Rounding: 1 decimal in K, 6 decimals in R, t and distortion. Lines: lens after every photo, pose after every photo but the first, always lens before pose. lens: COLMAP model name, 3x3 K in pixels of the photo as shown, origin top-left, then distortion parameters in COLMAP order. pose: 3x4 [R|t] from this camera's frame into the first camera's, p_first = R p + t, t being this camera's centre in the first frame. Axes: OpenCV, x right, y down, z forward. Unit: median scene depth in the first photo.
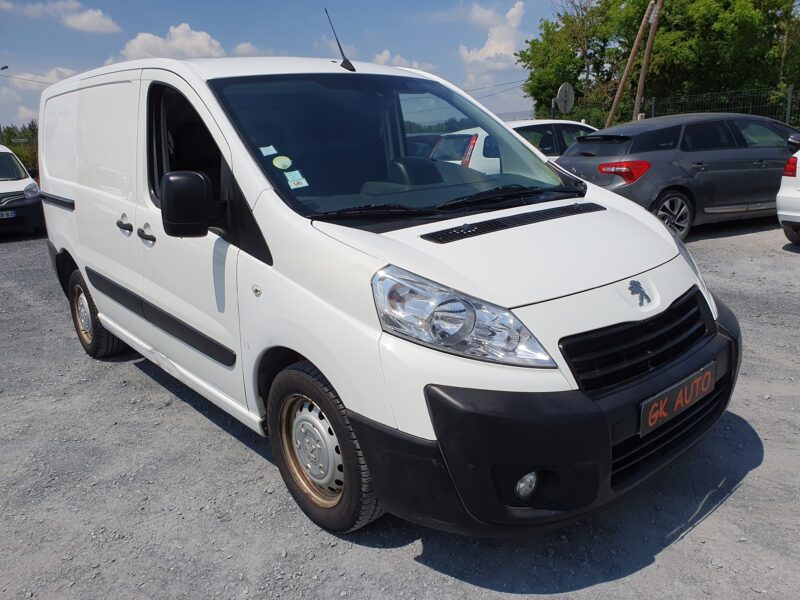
lens RADIAL K [[654.1, 0, 400.0], [0, 654.1, 300.0], [0, 0, 1]] dist [-0.000559, -0.001639]
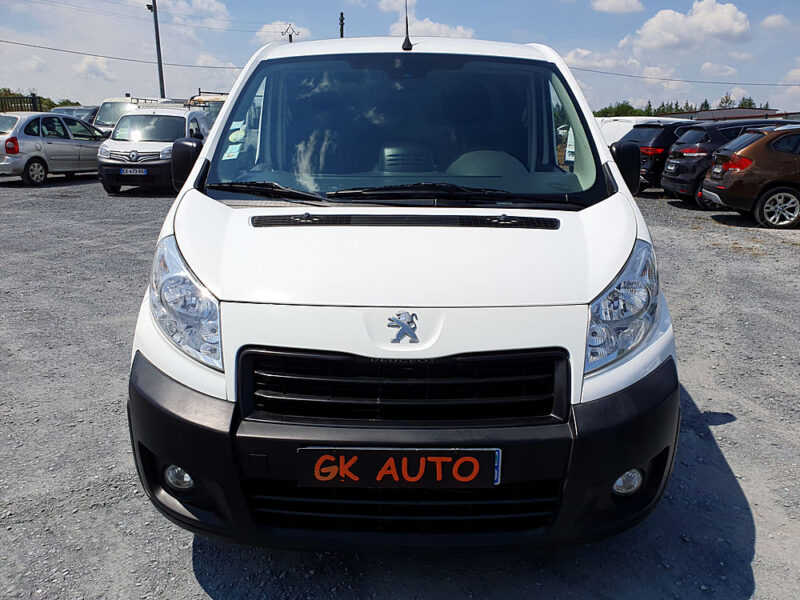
lens RADIAL K [[617.0, 0, 418.7], [0, 617.0, 300.9], [0, 0, 1]] dist [0.066613, -0.001054]
pose [[0.742287, 0.233897, -0.627935, 0.612360], [-0.206735, 0.971325, 0.117421, -0.097888], [0.637393, 0.042656, 0.769357, 0.307175]]
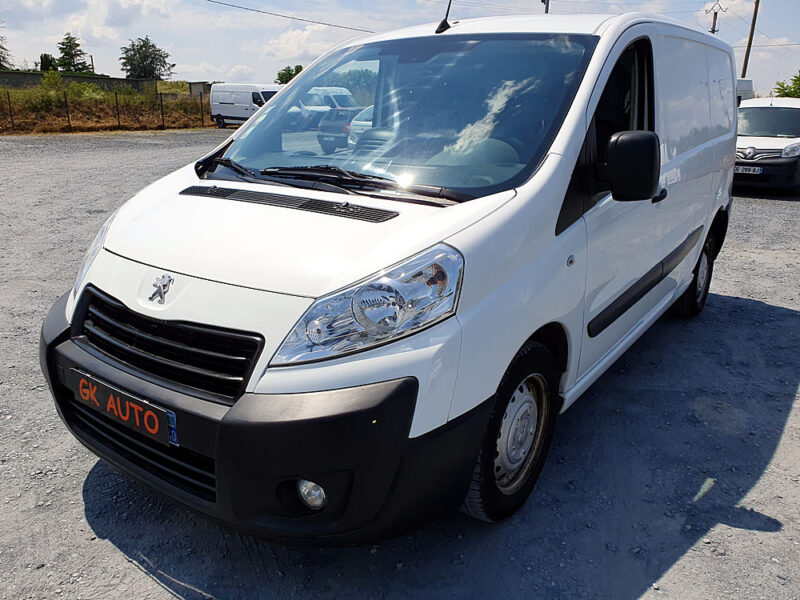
lens RADIAL K [[656.7, 0, 400.2], [0, 656.7, 290.0], [0, 0, 1]] dist [-0.005272, -0.000503]
pose [[0.197419, 0.312162, -0.929290, 0.914109], [-0.261915, 0.930283, 0.256854, -0.234938], [0.944683, 0.192687, 0.265416, 0.772508]]
